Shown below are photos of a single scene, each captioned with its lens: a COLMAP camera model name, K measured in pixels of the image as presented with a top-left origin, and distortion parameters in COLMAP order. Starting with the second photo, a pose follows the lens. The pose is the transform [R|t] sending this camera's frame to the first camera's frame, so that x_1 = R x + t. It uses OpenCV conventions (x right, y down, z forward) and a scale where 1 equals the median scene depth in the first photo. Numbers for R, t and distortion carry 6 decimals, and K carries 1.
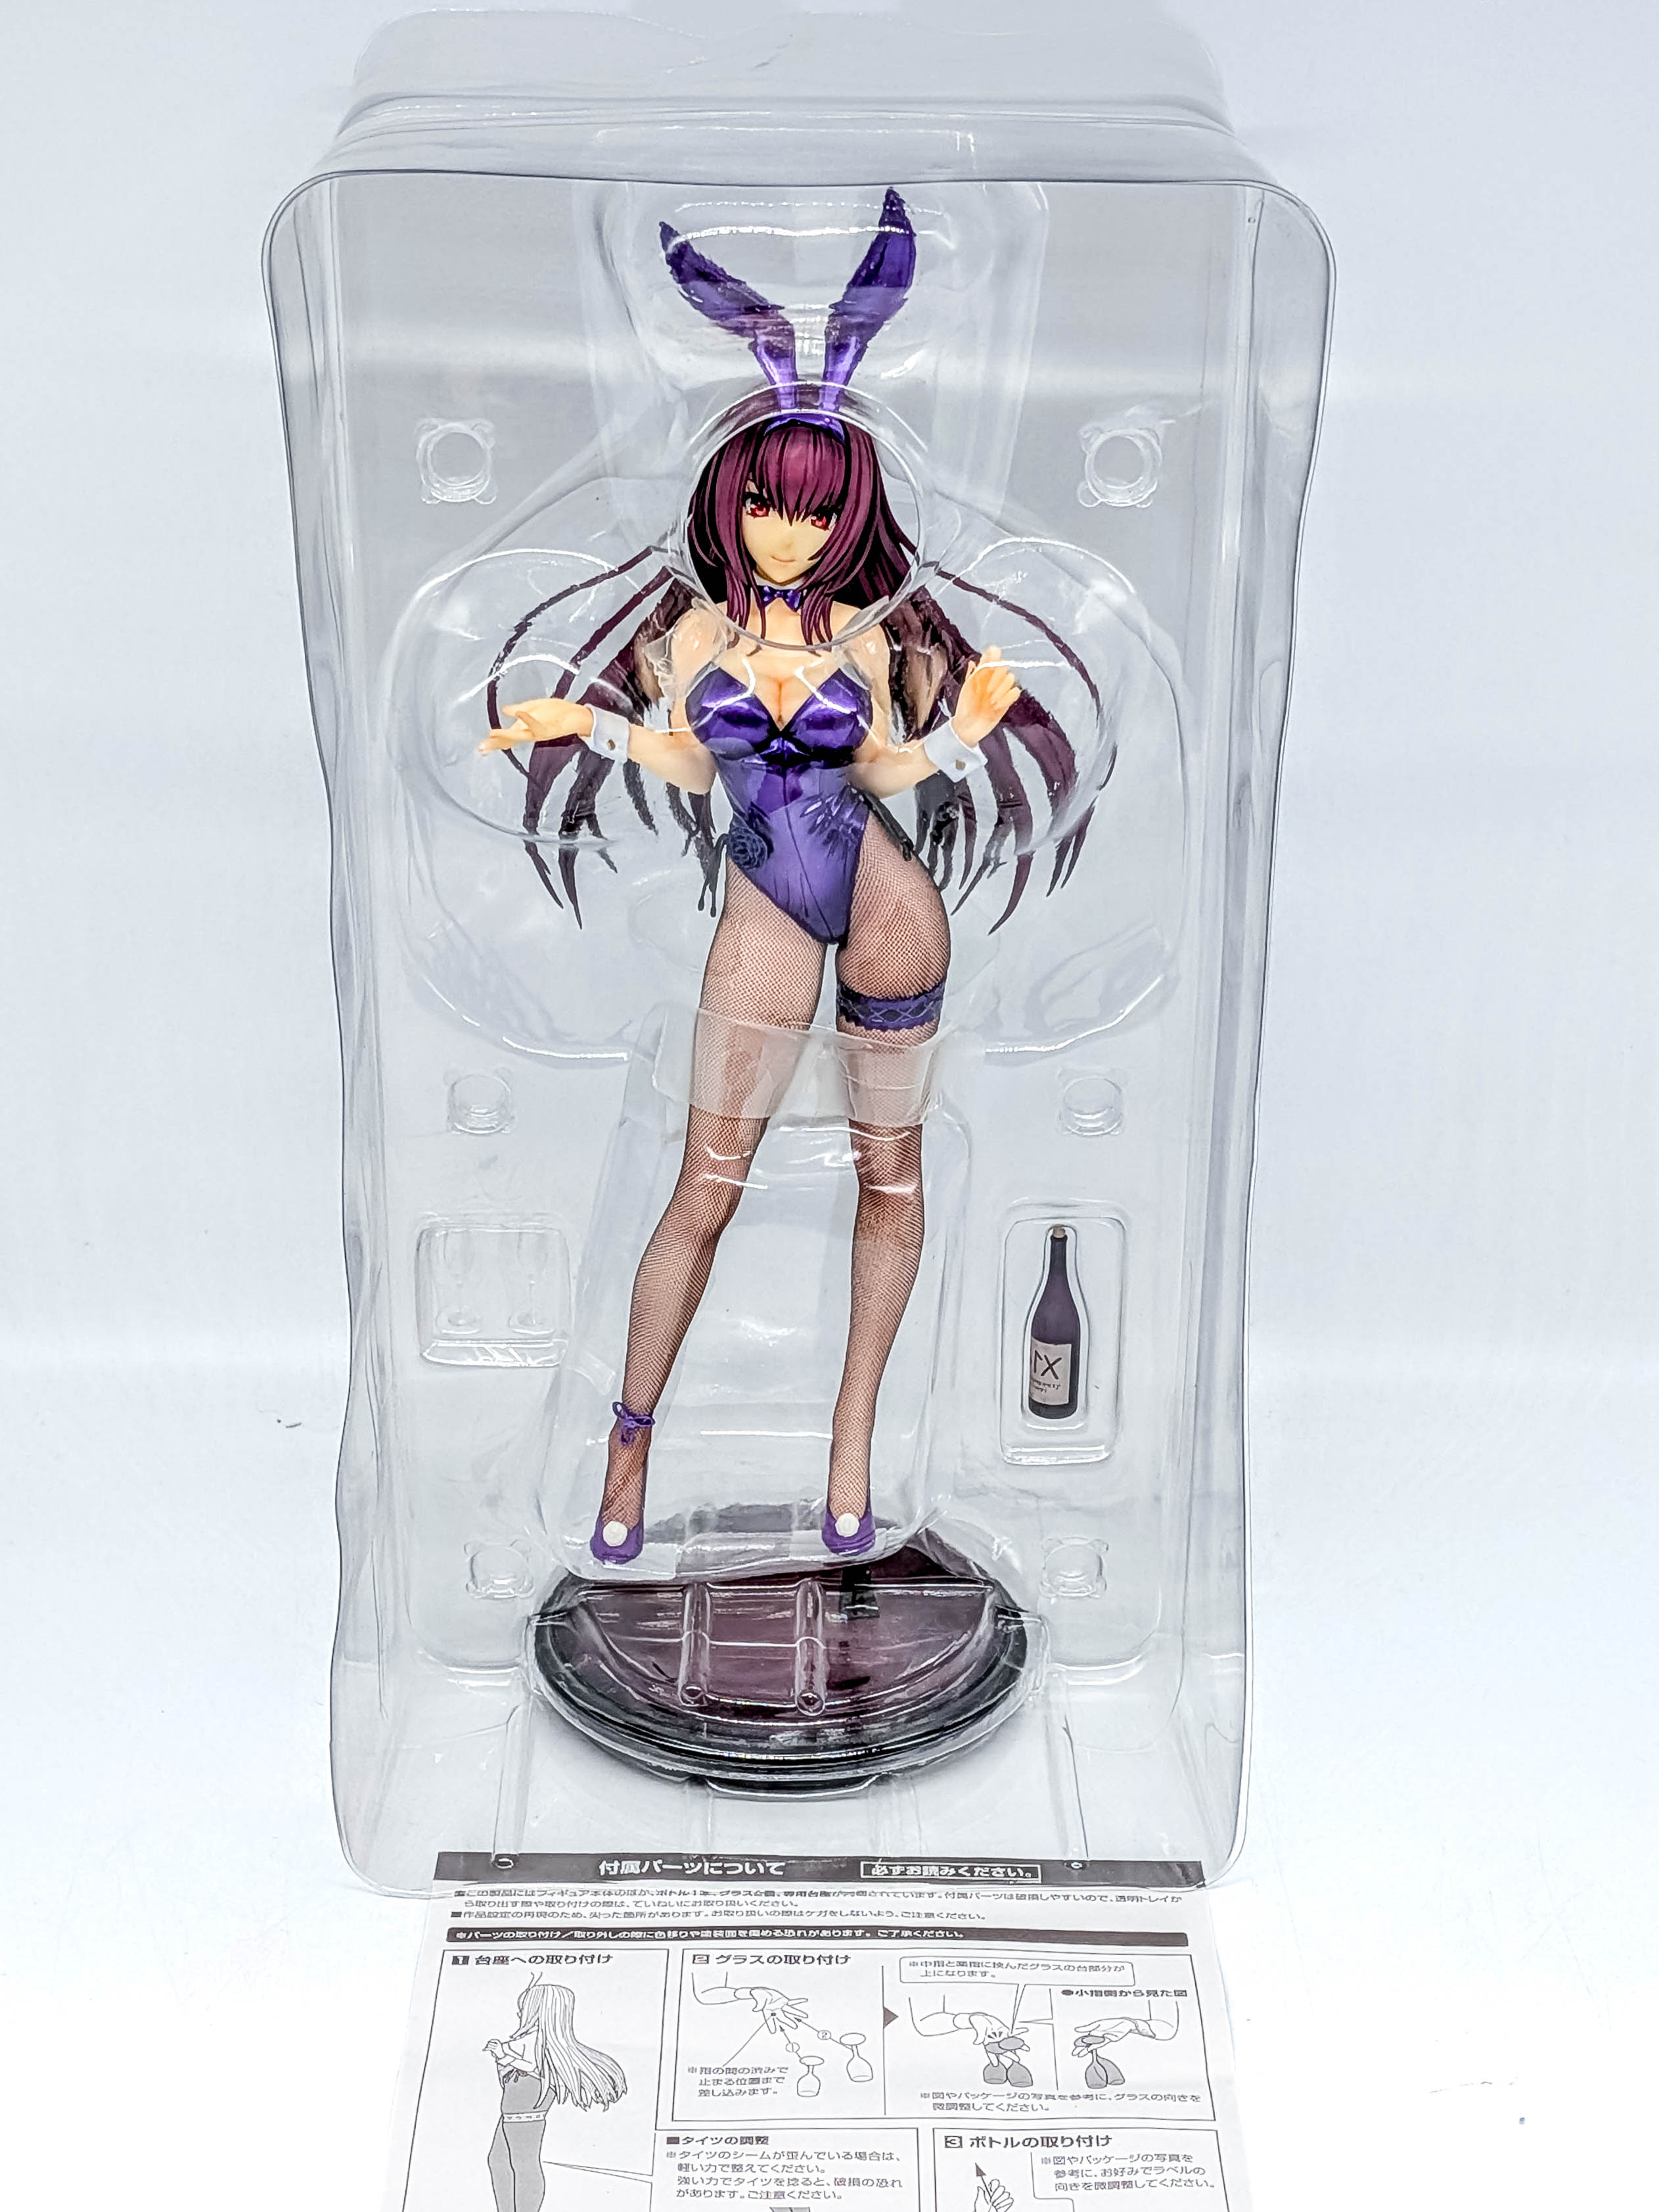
lens RADIAL K [[3077.8, 0, 832.1], [0, 3077.8, 1123.4], [0, 0, 1]] dist [0.049137, 0.000000]
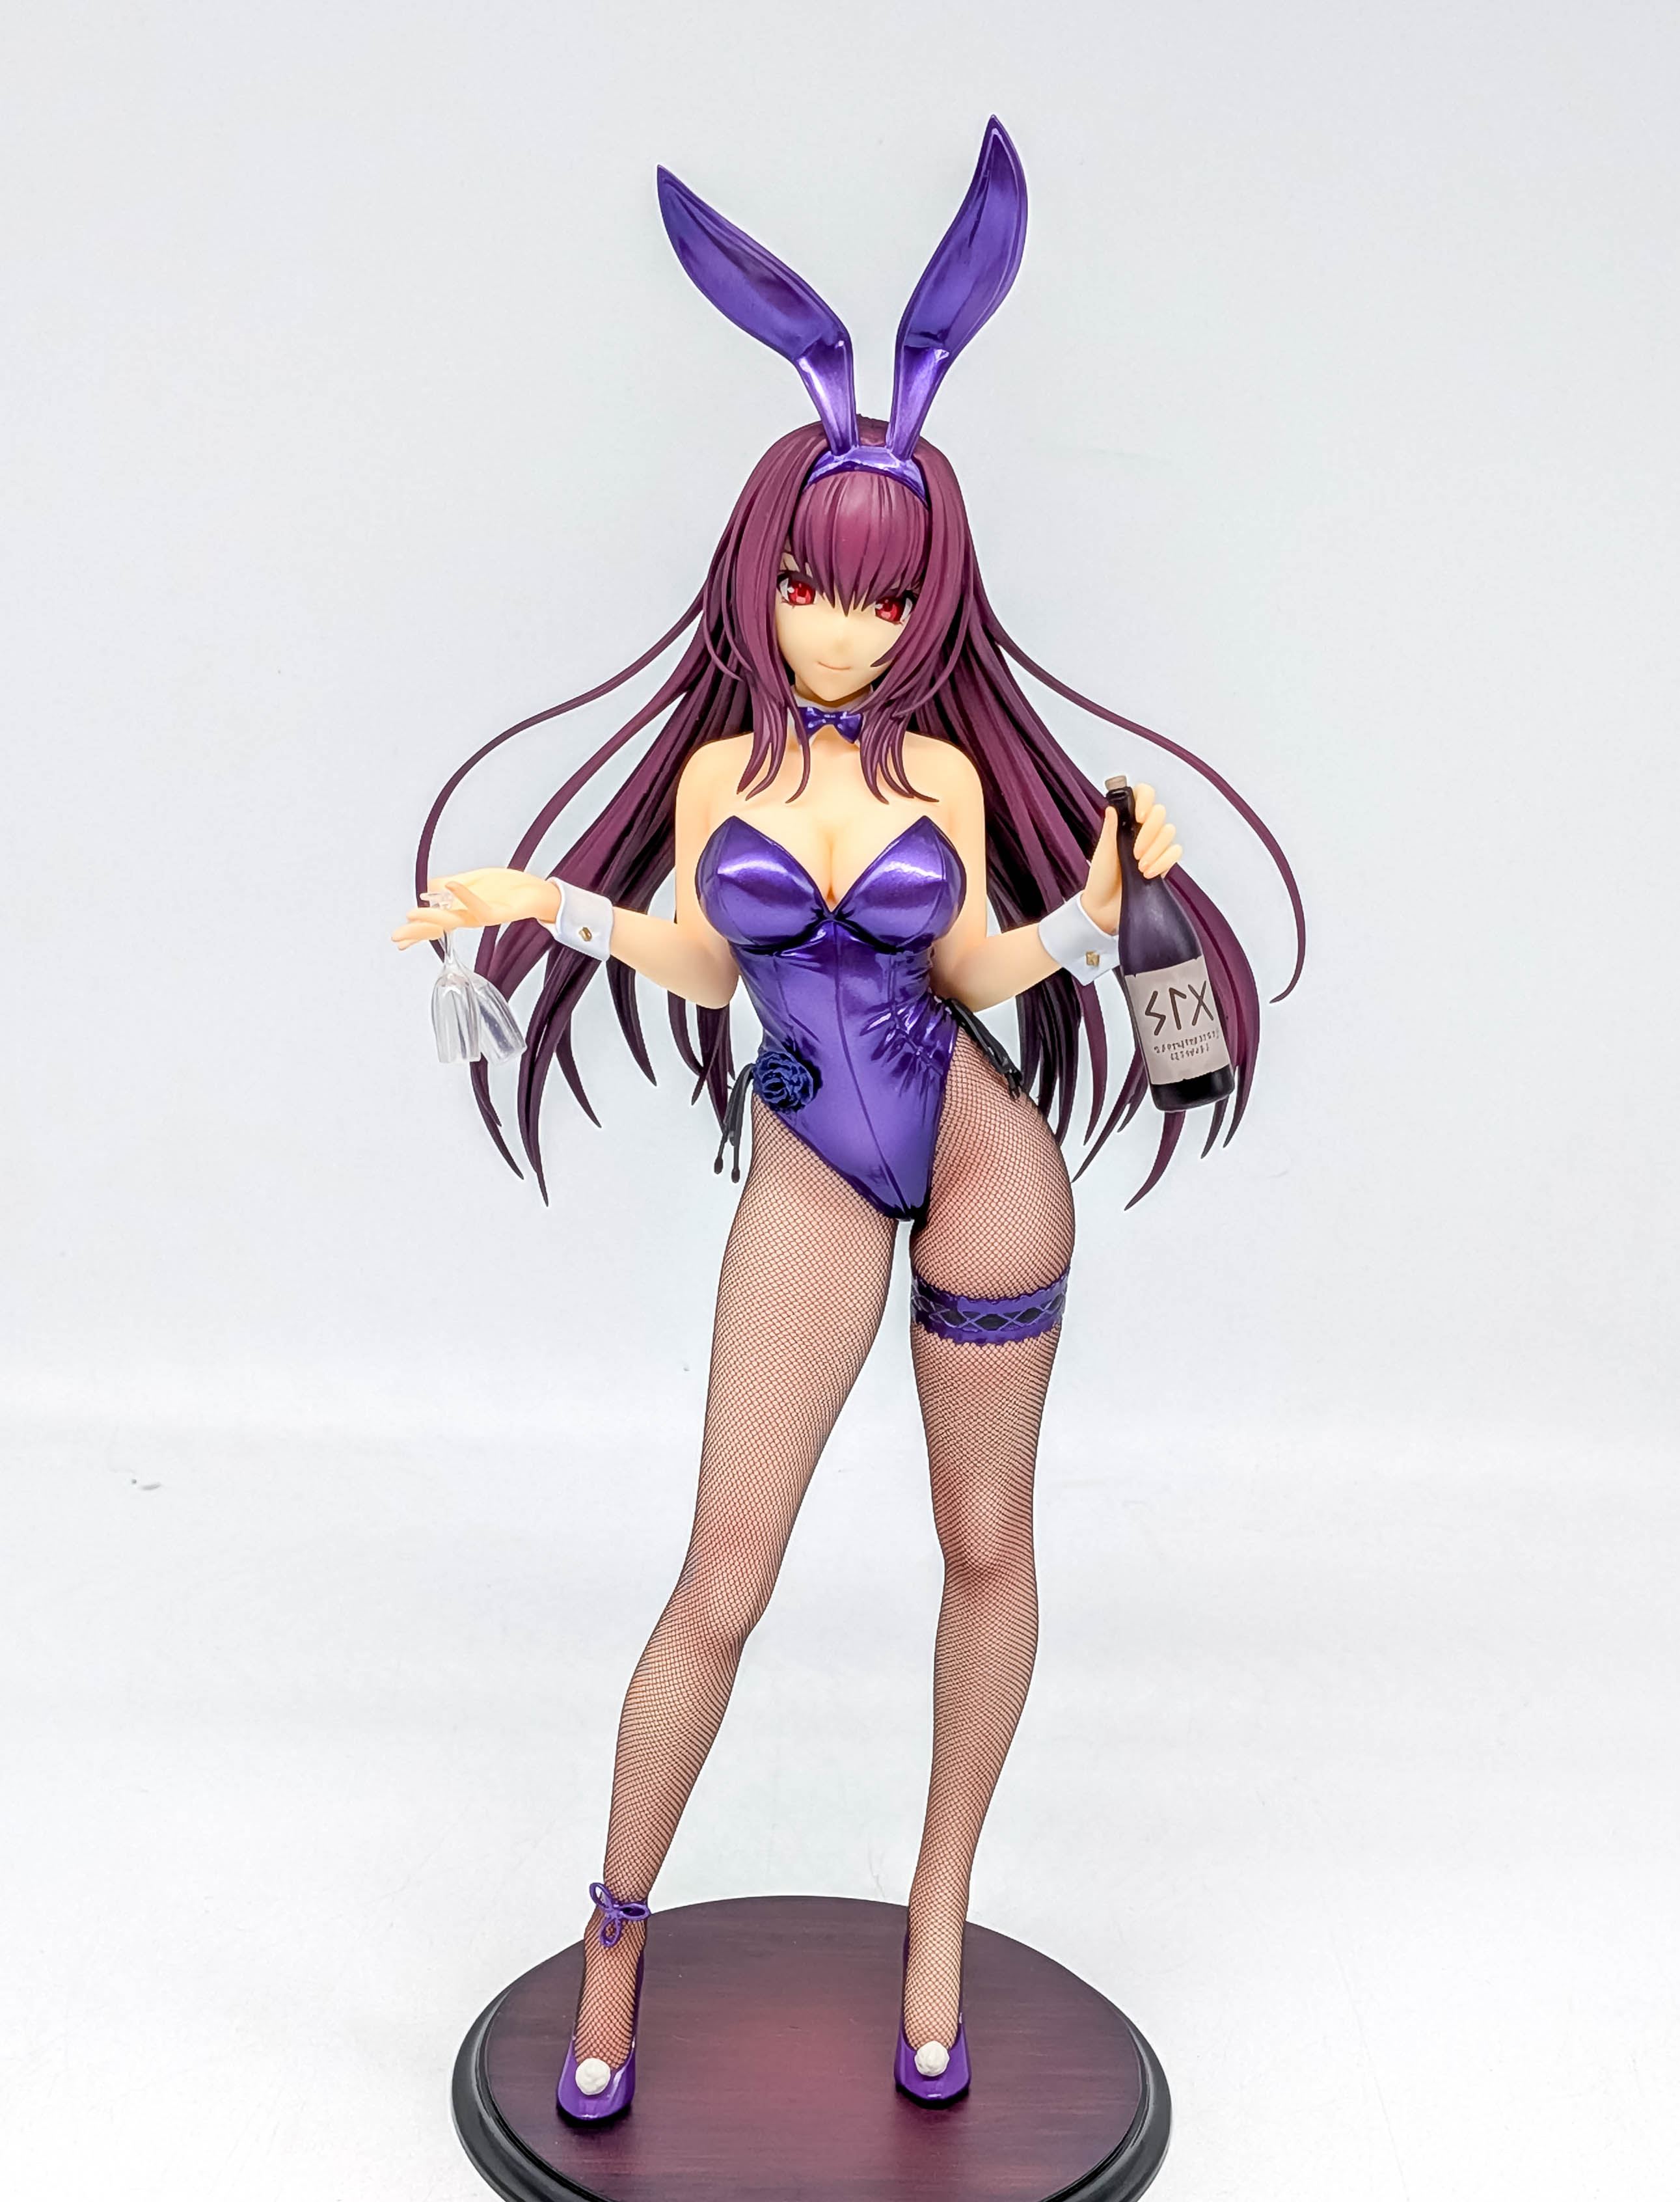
lens RADIAL K [[3307.6, 0, 827.7], [0, 3307.6, 1139.6], [0, 0, 1]] dist [0.092687, 0.000000]
pose [[0.999939, -0.006096, -0.009162, -0.010958], [0.005105, 0.994515, -0.104470, 0.001800], [0.009748, 0.104417, 0.994486, 0.258291]]
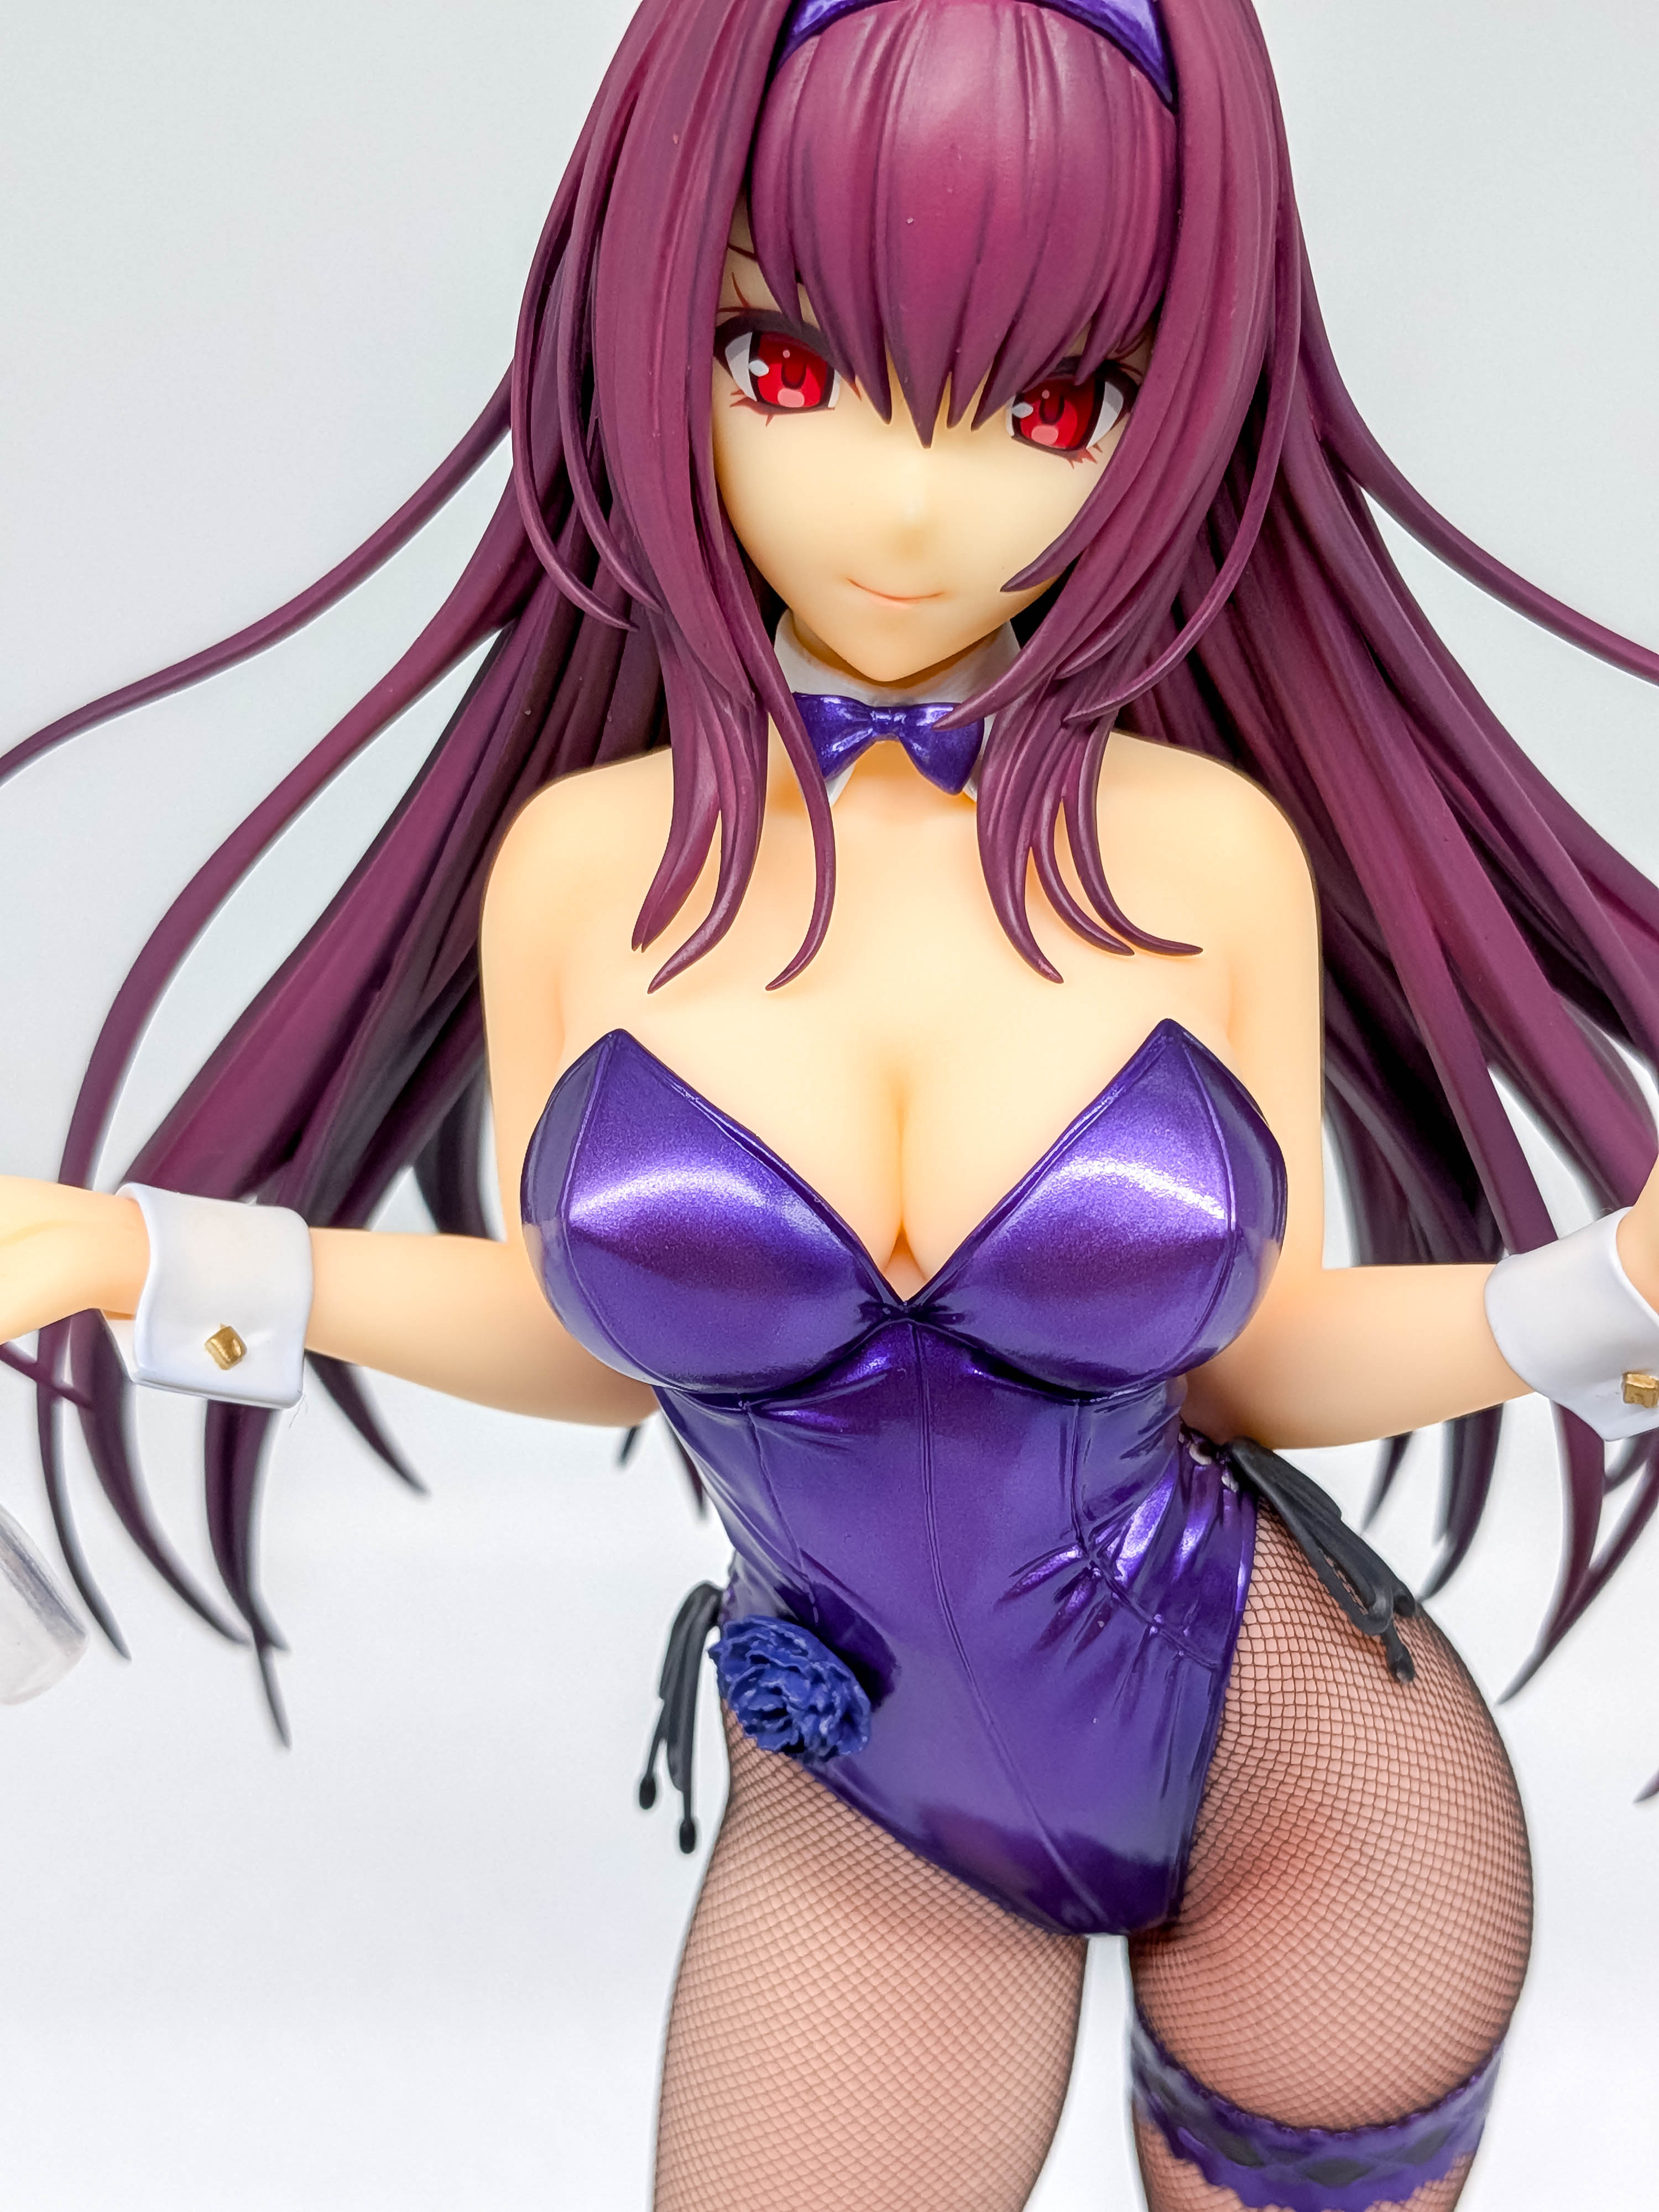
lens RADIAL K [[3078.1, 0, 893.7], [0, 3078.1, 1092.2], [0, 0, 1]] dist [0.049137, 0.000000]
pose [[0.999049, -0.027123, -0.034138, -0.008825], [0.028410, 0.998882, 0.037795, -0.149208], [0.033075, -0.038729, 0.998702, 0.740990]]
